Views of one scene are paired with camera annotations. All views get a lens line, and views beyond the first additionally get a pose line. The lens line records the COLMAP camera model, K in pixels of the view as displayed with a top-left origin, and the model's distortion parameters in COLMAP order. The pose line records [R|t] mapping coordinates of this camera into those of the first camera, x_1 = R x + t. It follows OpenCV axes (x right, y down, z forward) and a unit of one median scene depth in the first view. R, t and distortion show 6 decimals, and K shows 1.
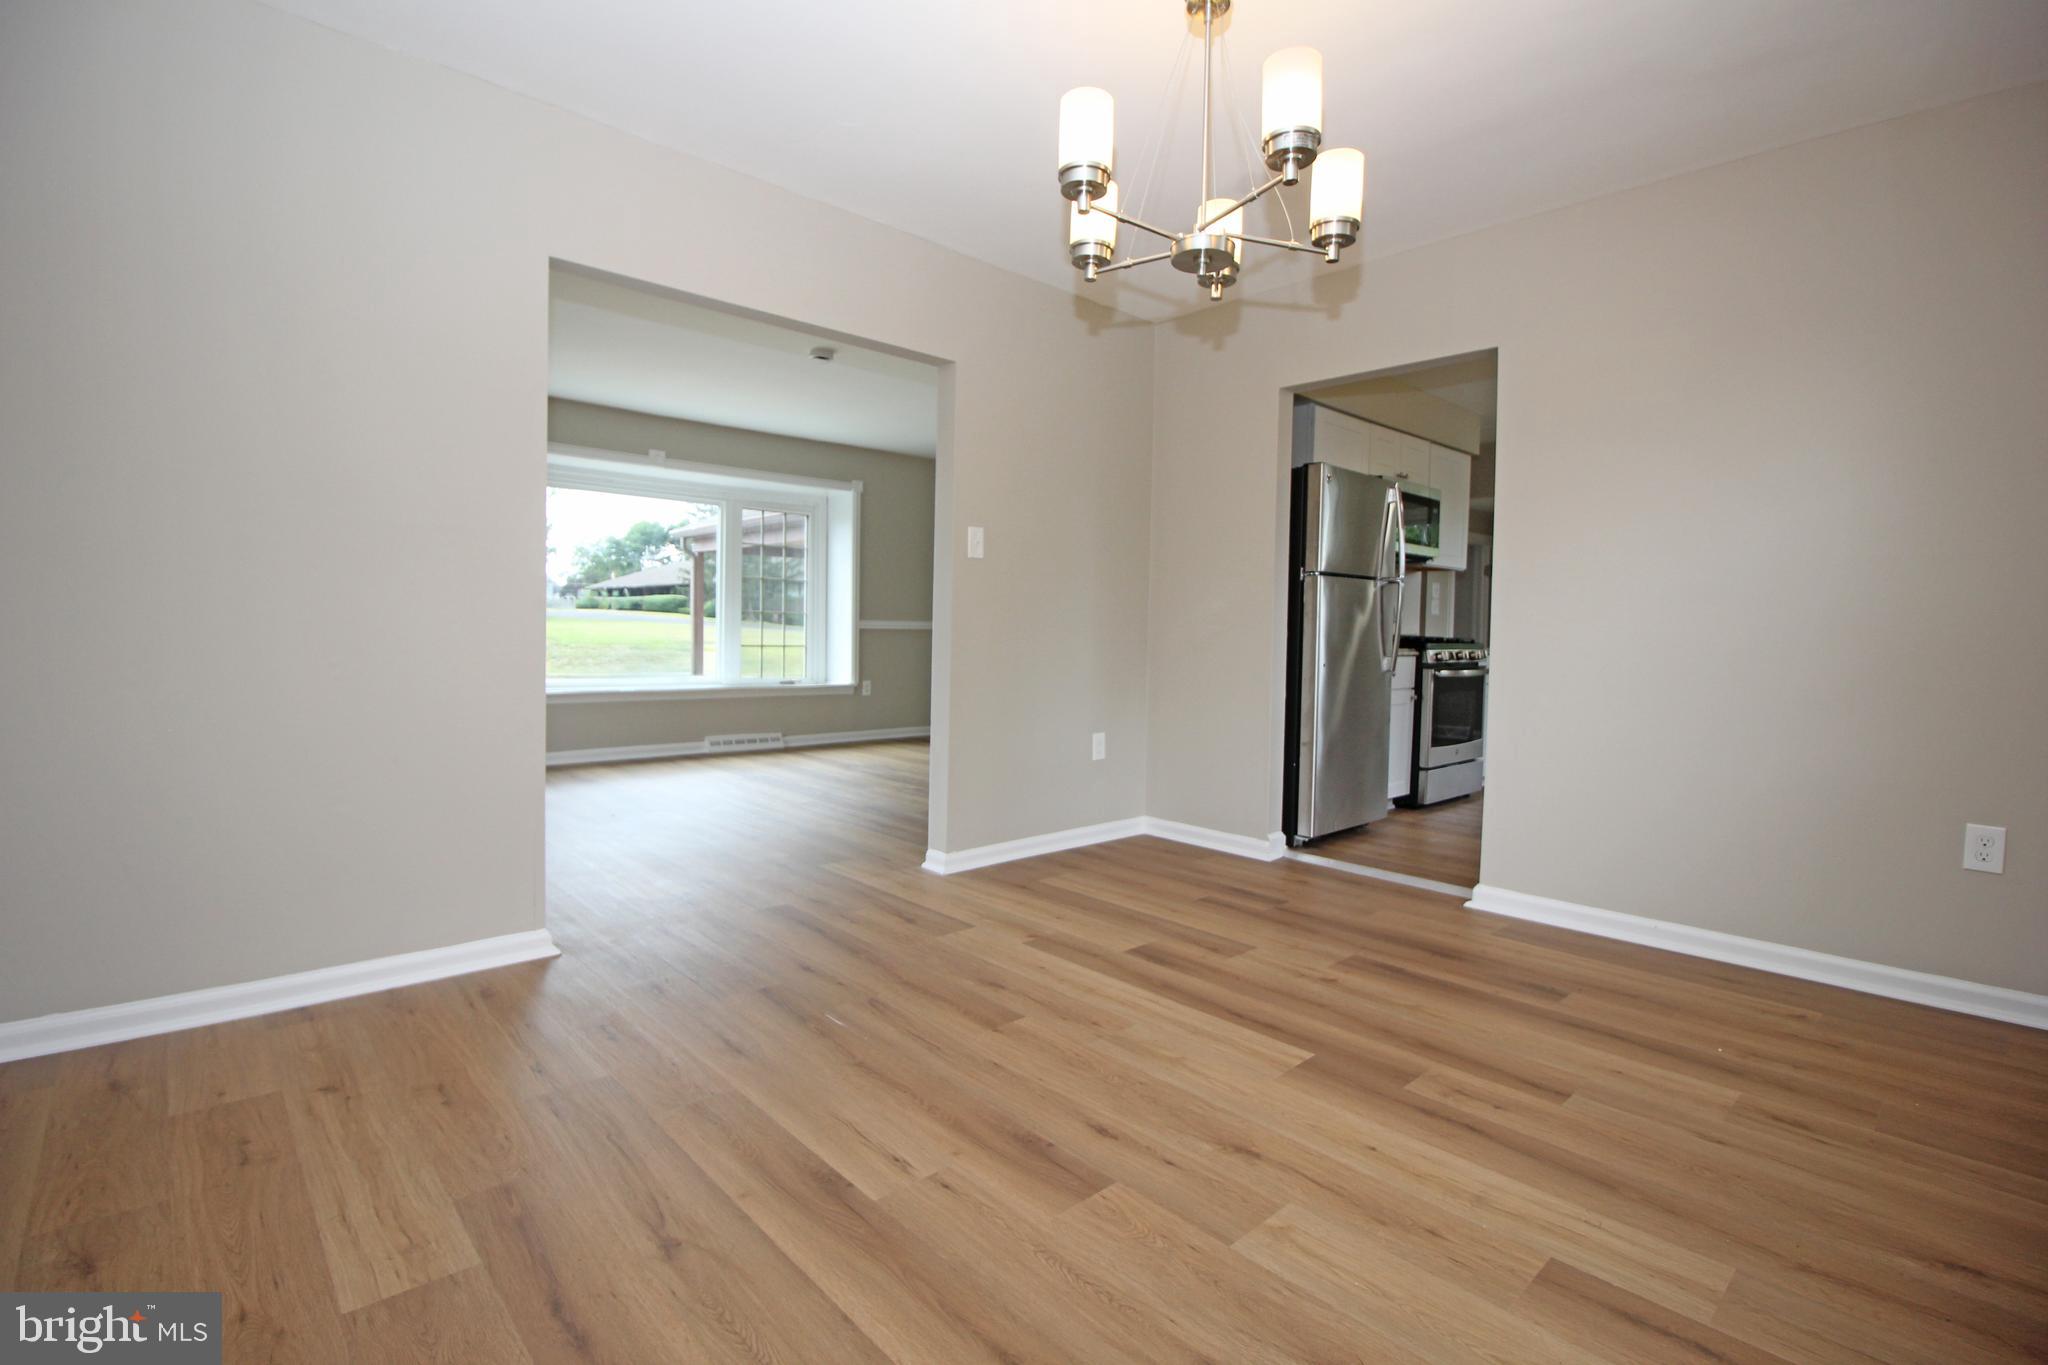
lens RADIAL K [[980.7, 0, 1023.2], [0, 980.7, 675.5], [0, 0, 1]] dist [0.012154, -0.000651]
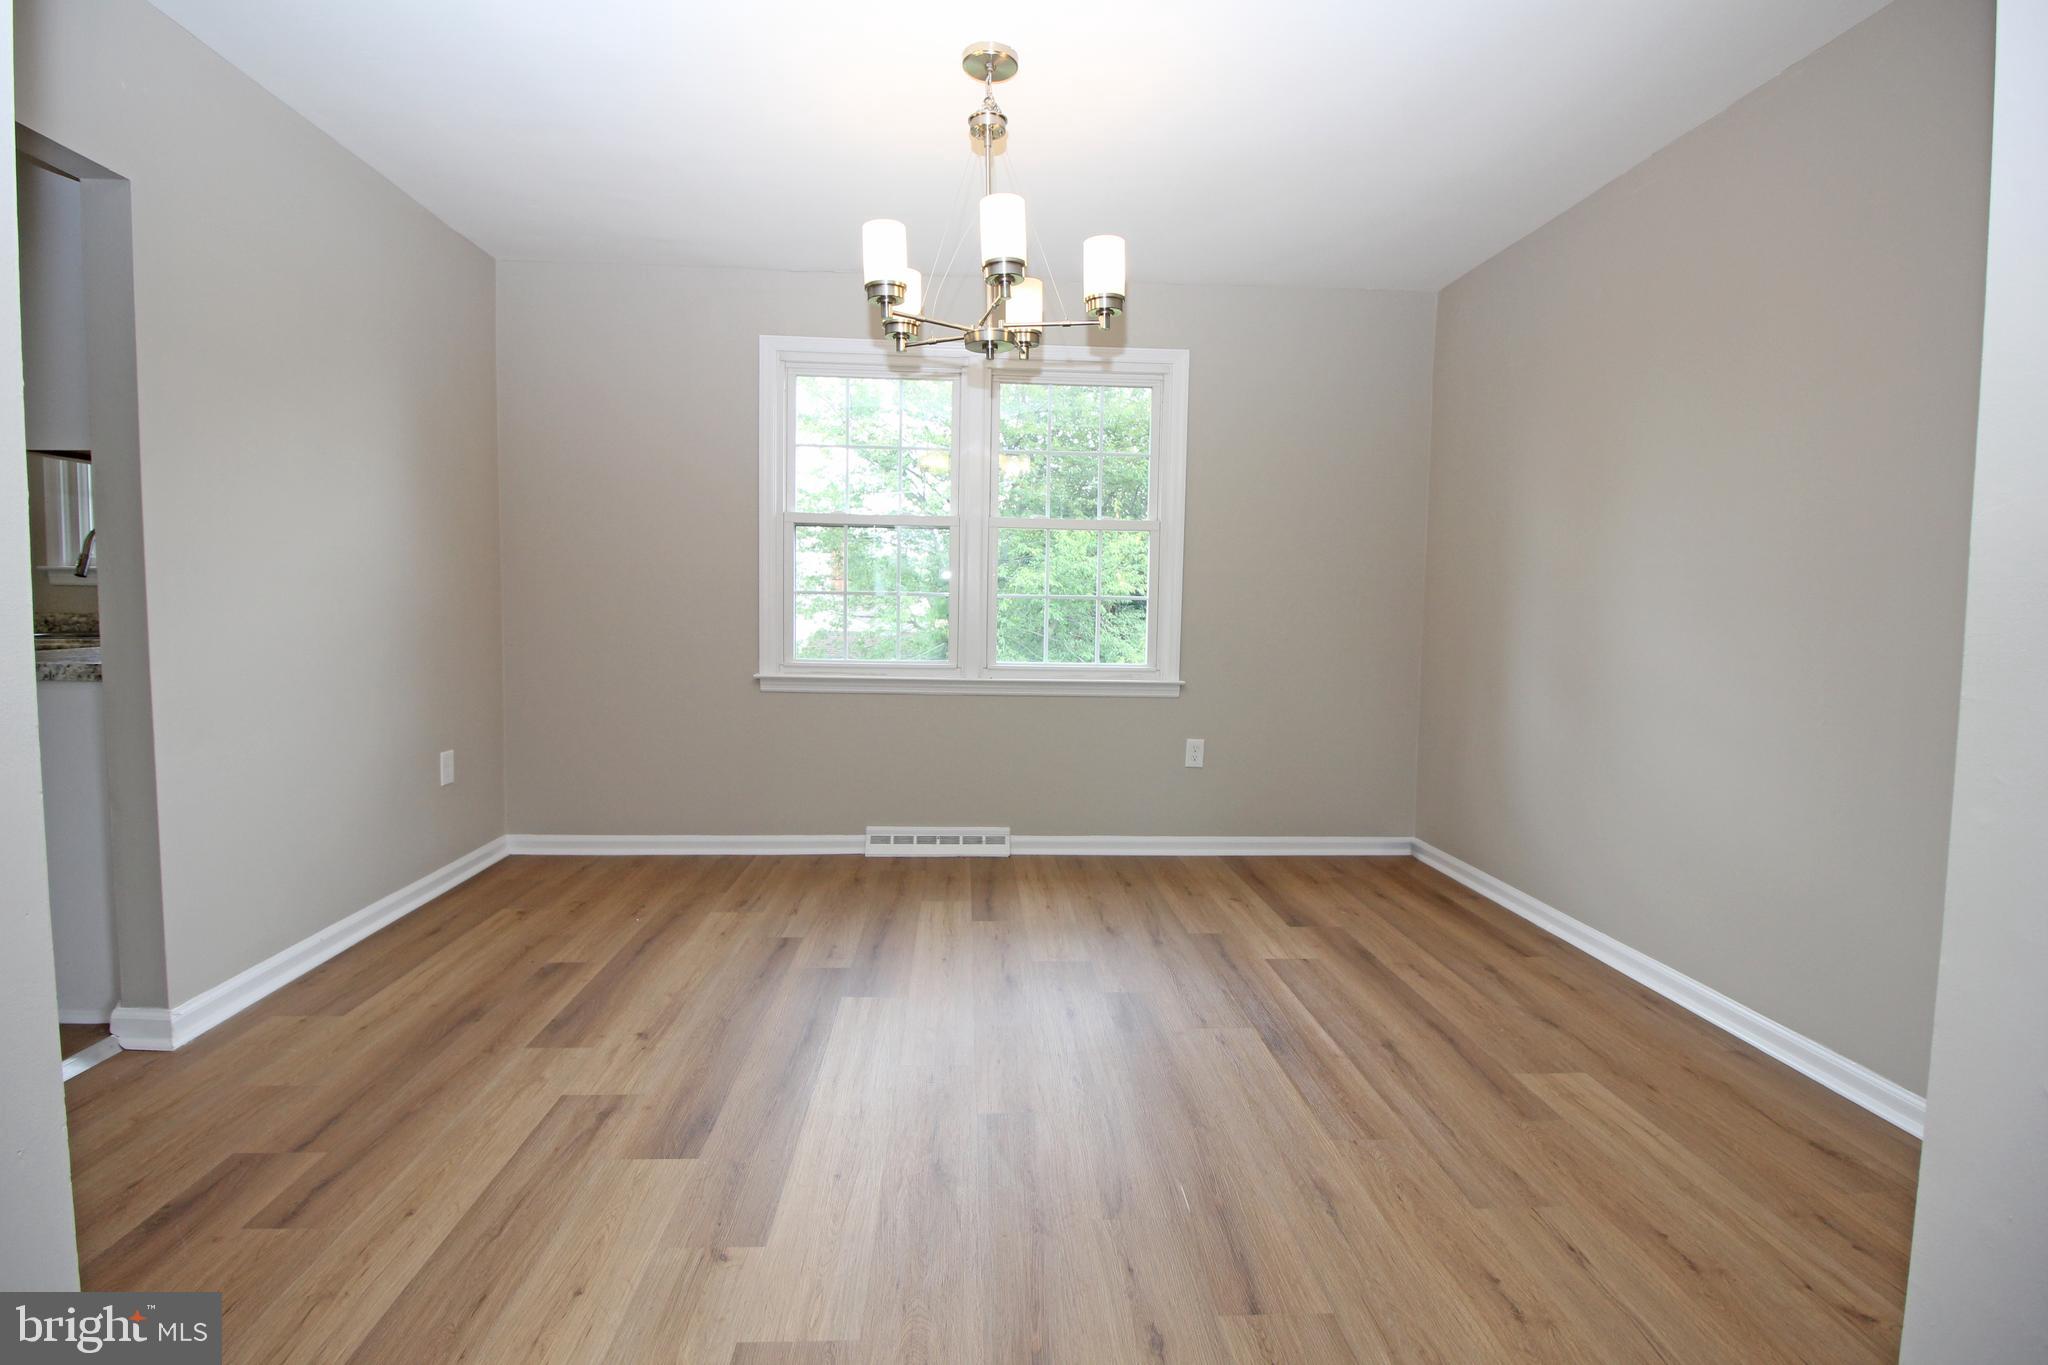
lens RADIAL K [[980.7, 0, 1019.2], [0, 980.7, 675.8], [0, 0, 1]] dist [0.012154, -0.000651]
pose [[-0.781243, -0.078696, 0.619246, -0.567291], [-0.001322, 0.992228, 0.124427, -0.142701], [-0.624225, 0.096390, -0.775276, 1.742899]]
